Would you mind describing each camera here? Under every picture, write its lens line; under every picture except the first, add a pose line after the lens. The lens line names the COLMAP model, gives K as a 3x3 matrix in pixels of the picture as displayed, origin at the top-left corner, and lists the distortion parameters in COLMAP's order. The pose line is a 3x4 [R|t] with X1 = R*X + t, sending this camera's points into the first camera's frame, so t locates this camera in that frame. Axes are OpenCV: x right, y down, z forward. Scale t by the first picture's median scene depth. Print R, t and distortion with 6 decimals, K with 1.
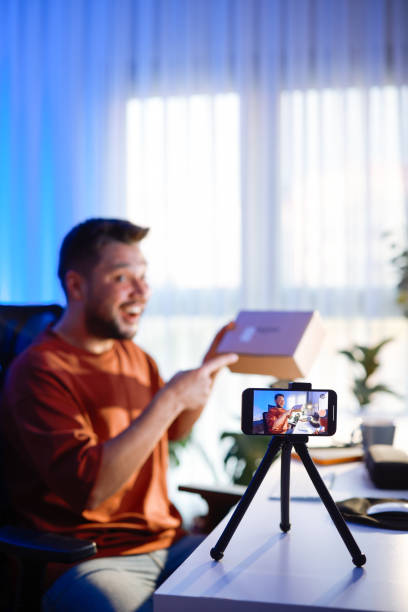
lens RADIAL K [[1276.5, 0, 219.0], [0, 1276.5, 306.5], [0, 0, 1]] dist [0.286033, -0.067761]
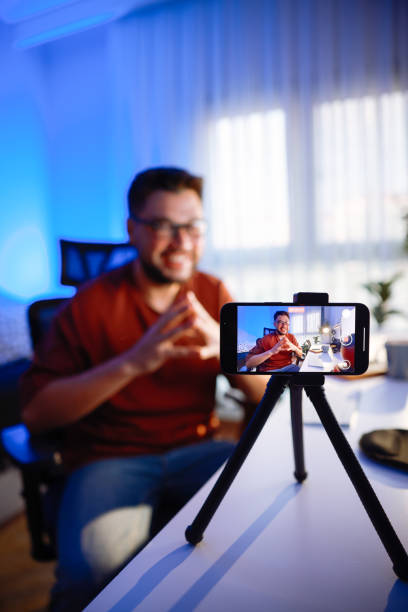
lens RADIAL K [[476.1, 0, 199.9], [0, 476.1, 316.9], [0, 0, 1]] dist [-0.035441, -0.000054]
pose [[0.974517, -0.016190, -0.223727, 0.061883], [0.029503, 0.997978, 0.056293, 0.055876], [0.222364, -0.061459, 0.973025, 0.747635]]
